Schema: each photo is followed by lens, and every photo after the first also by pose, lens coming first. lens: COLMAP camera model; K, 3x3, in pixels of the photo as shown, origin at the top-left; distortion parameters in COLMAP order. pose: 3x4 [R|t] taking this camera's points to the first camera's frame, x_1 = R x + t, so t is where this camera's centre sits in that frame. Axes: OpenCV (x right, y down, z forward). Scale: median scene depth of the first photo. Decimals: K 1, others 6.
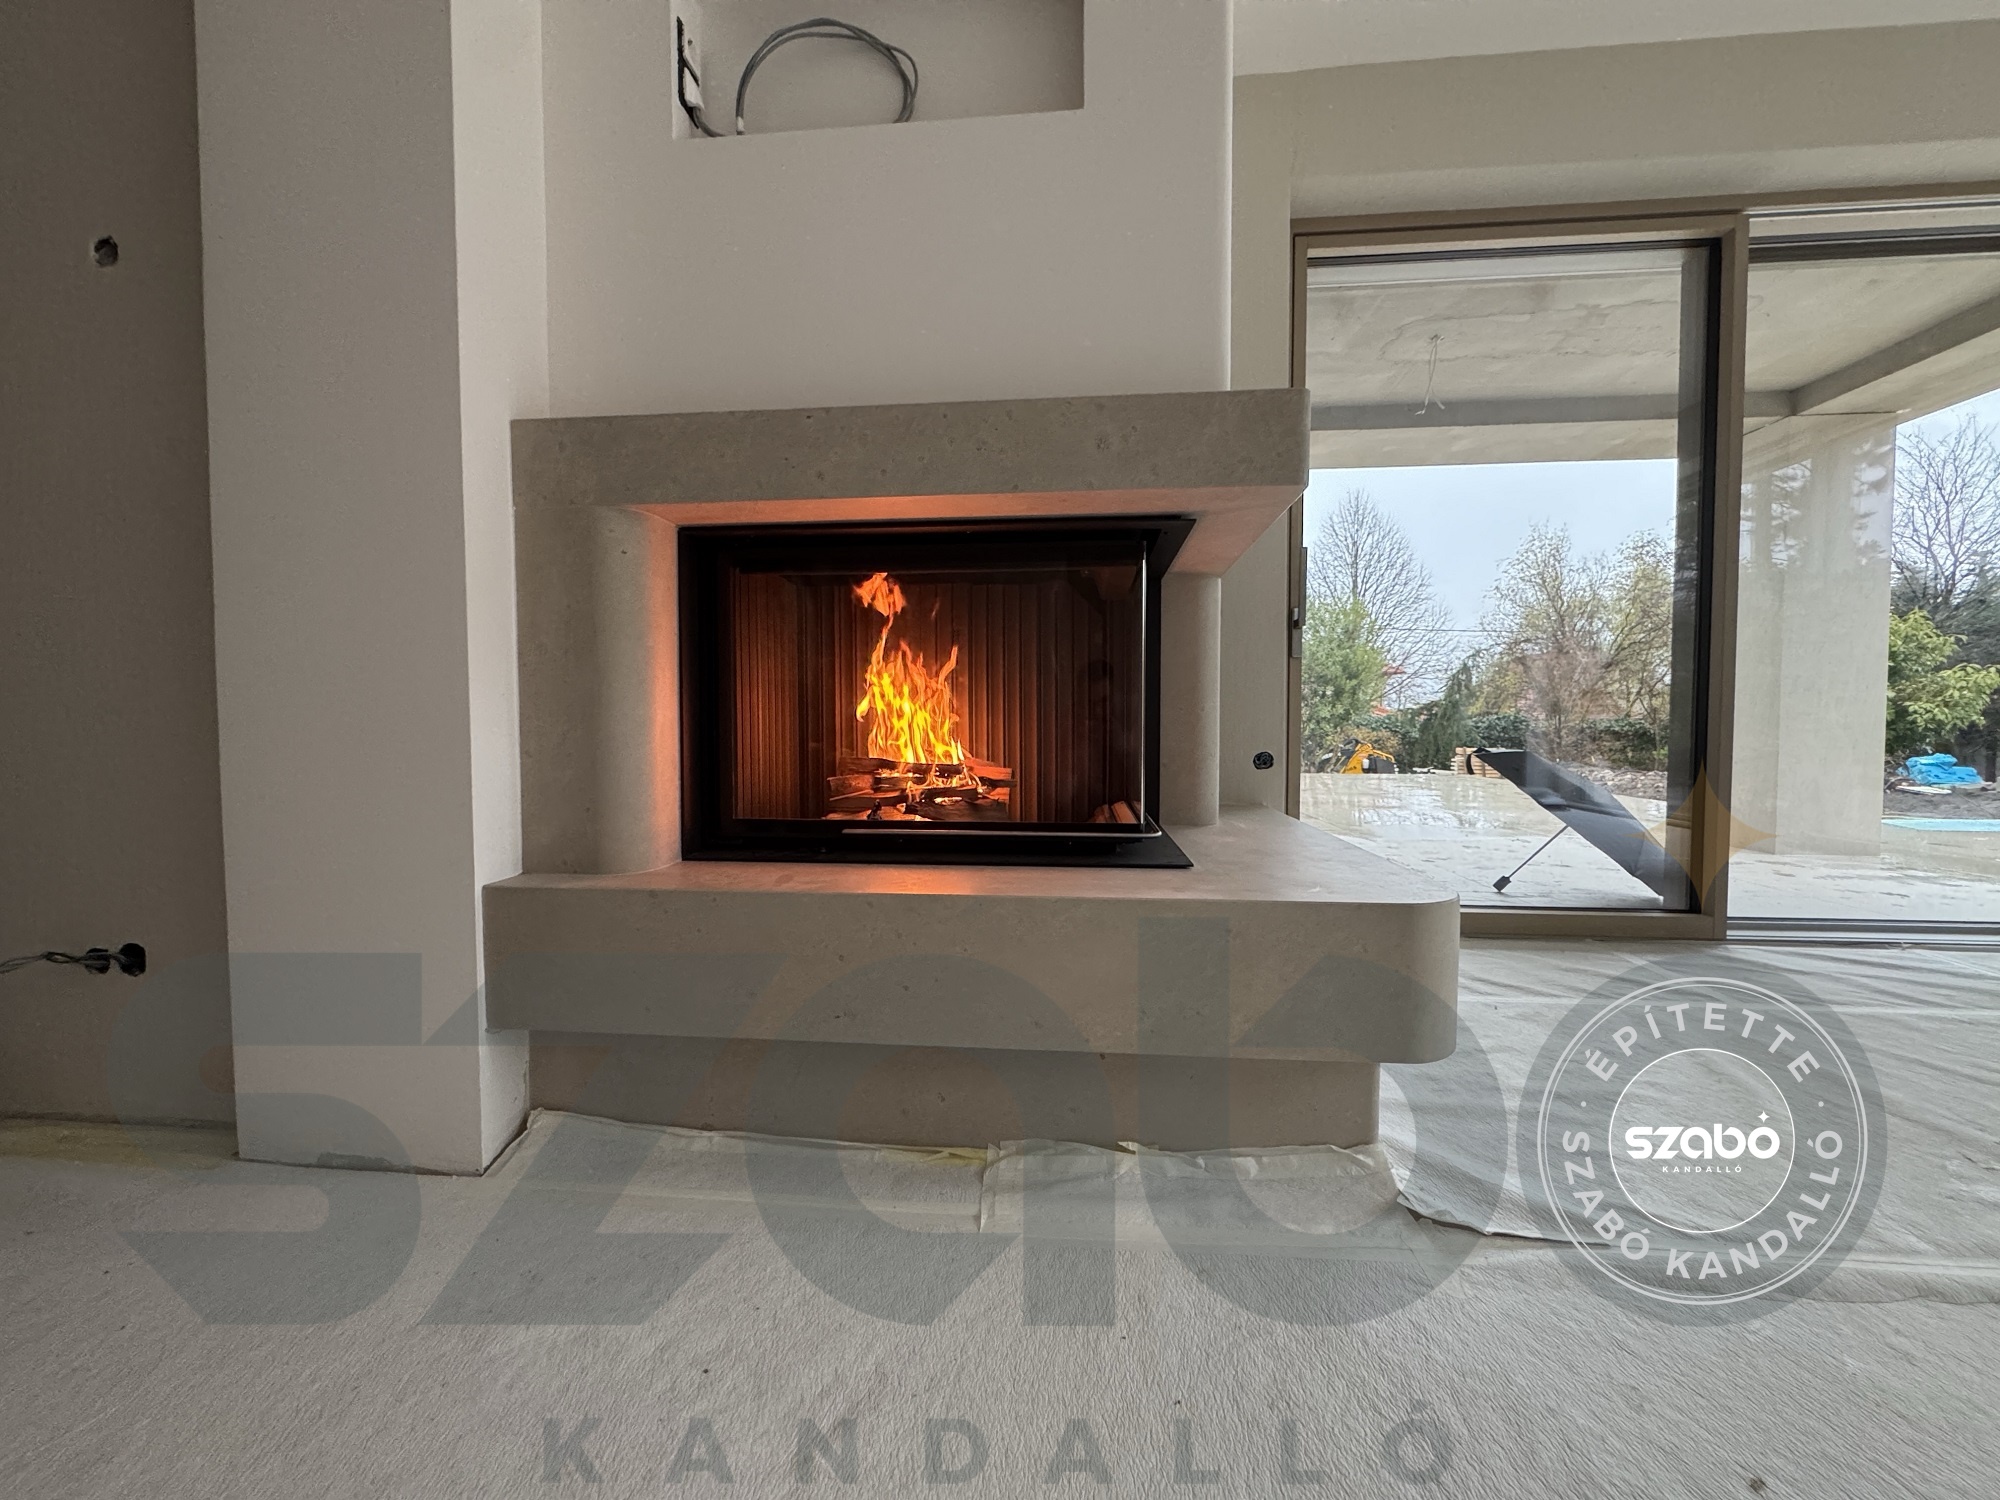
lens RADIAL K [[794.4, 0, 1000.0], [0, 794.4, 750.0], [0, 0, 1]] dist [0.007487, 0.000044]
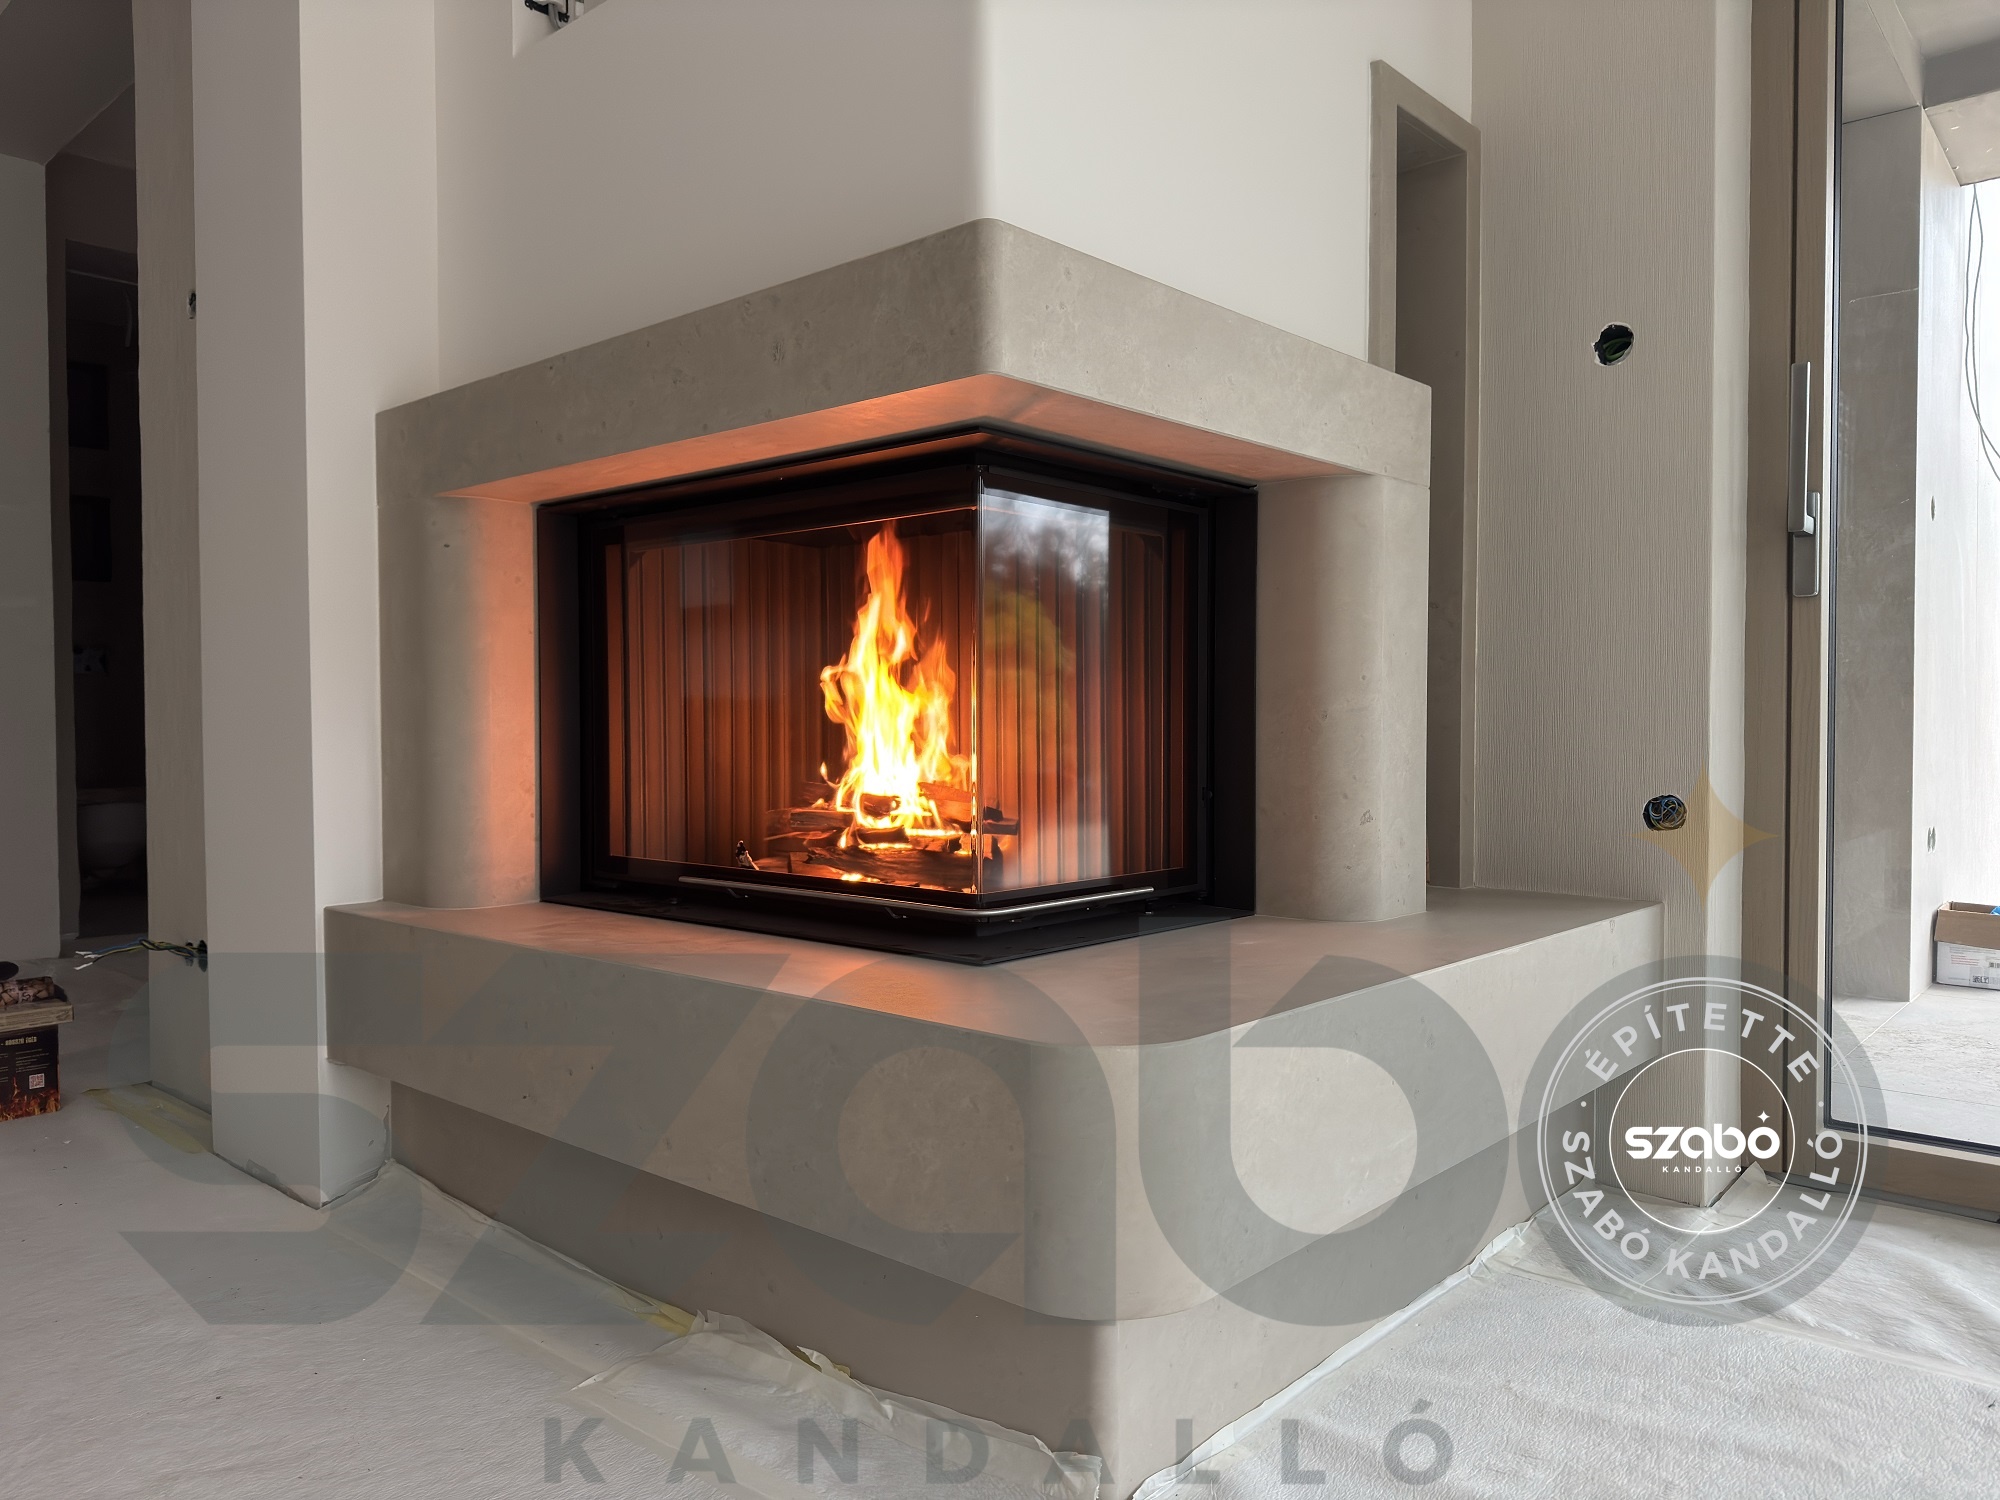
lens RADIAL K [[1413.3, 0, 1000.0], [0, 1413.3, 750.0], [0, 0, 1]] dist [0.086418, -0.090946]
pose [[0.804860, 0.011535, -0.593353, 0.964682], [-0.016339, 0.999863, -0.002726, -0.026110], [0.593240, 0.011889, 0.804938, 0.084755]]
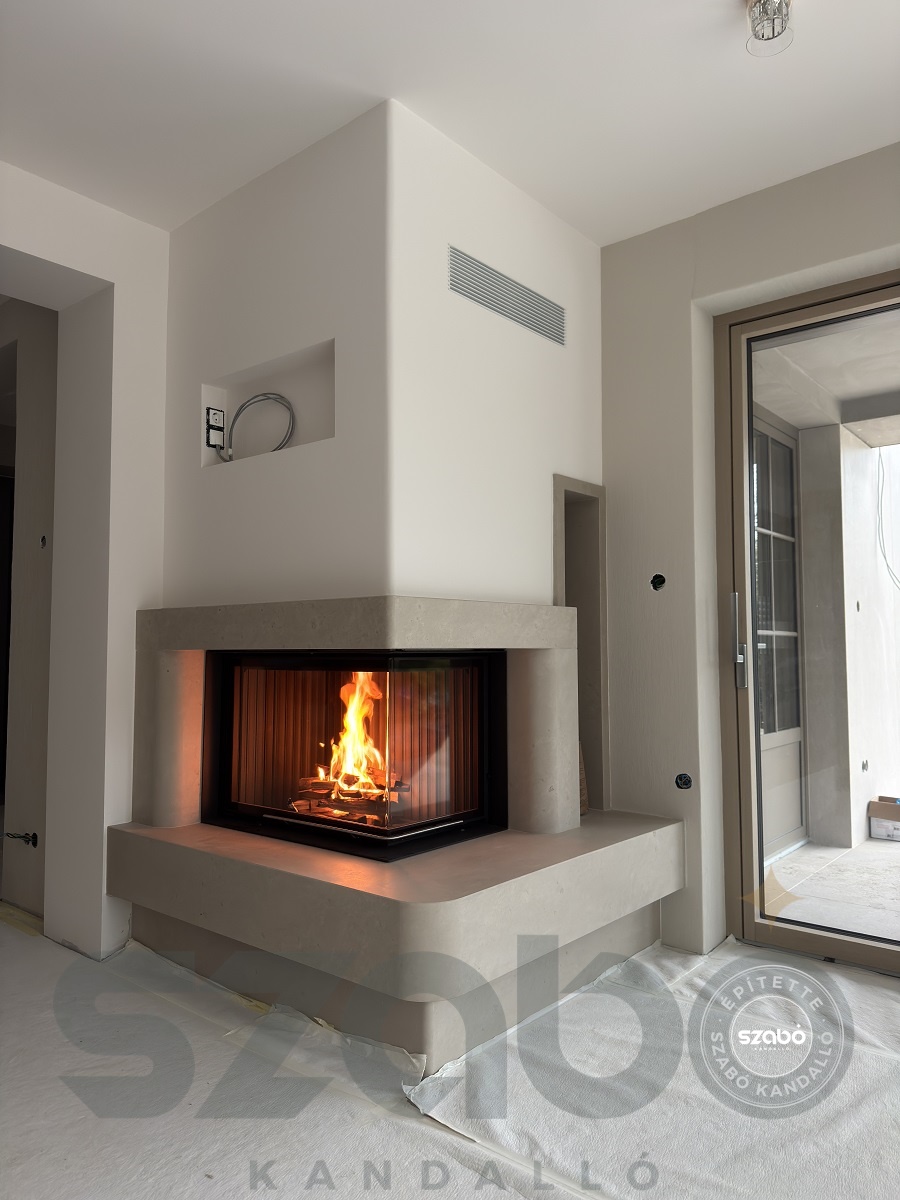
lens RADIAL K [[848.0, 0, 450.0], [0, 848.0, 600.0], [0, 0, 1]] dist [0.086418, -0.090946]
pose [[0.821395, -0.032575, -0.569428, 1.424137], [-0.016829, 0.996549, -0.081285, -0.262686], [0.570111, 0.076350, 0.818012, -0.435393]]
